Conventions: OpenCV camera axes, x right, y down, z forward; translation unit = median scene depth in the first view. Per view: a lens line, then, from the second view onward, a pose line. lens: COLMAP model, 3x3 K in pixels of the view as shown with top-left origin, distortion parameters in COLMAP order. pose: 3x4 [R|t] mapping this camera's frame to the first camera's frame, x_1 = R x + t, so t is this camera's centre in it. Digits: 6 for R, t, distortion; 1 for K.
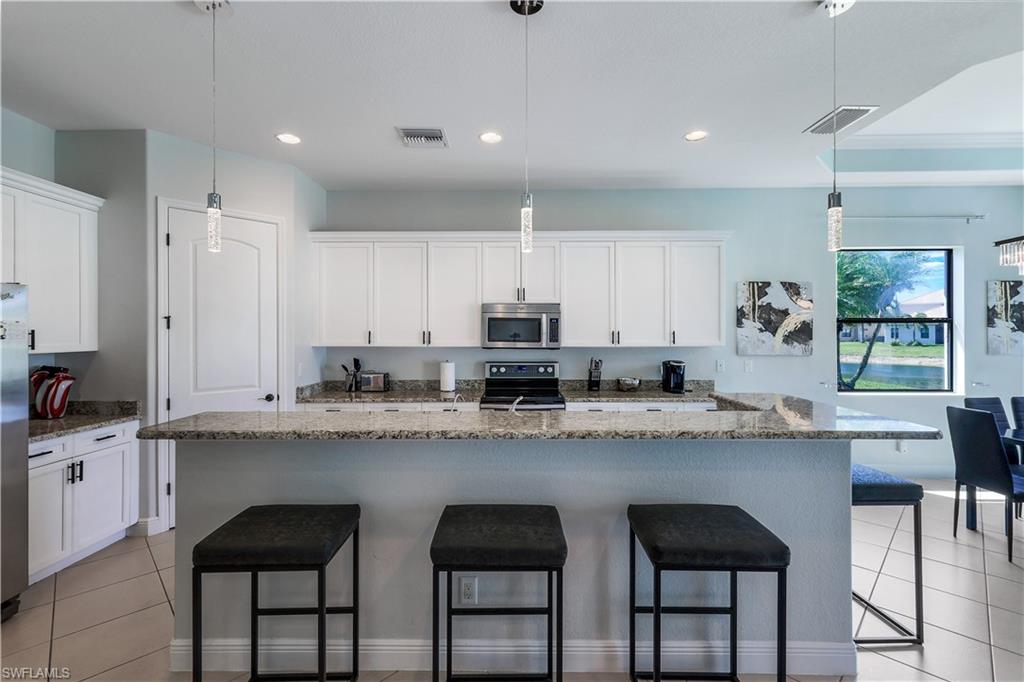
lens RADIAL K [[445.0, 0, 510.6], [0, 445.0, 335.3], [0, 0, 1]] dist [0.000433, 0.000145]
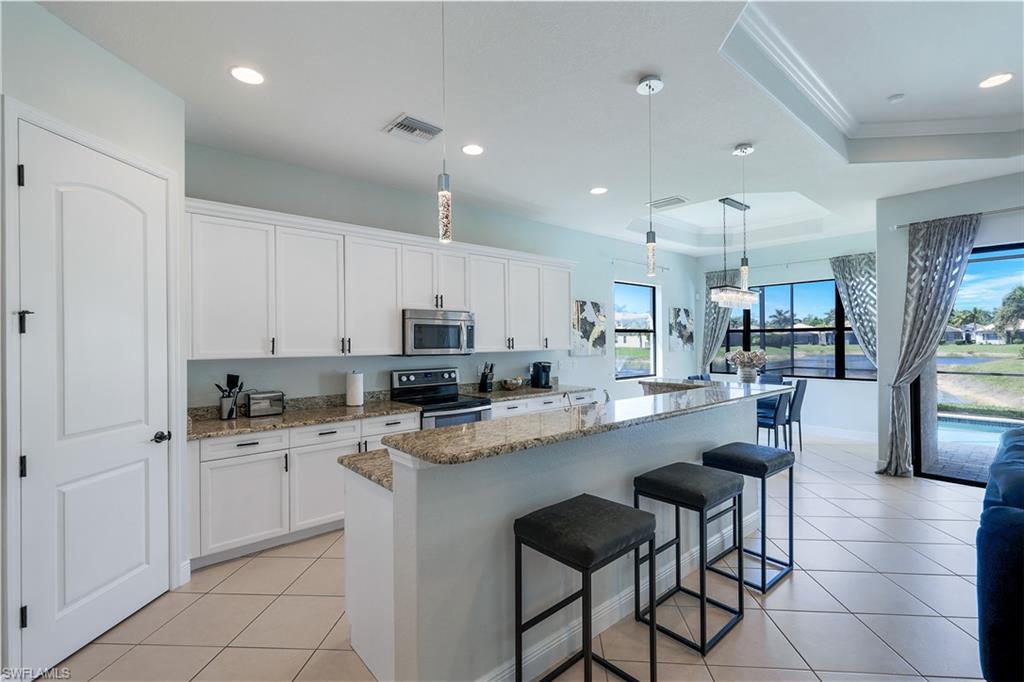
lens RADIAL K [[458.6, 0, 510.8], [0, 458.6, 339.4], [0, 0, 1]] dist [0.009929, -0.000361]
pose [[0.749809, -0.002640, 0.661649, -0.512000], [0.008437, 0.999949, -0.005572, 0.001336], [-0.661600, 0.009760, 0.749793, 0.108981]]
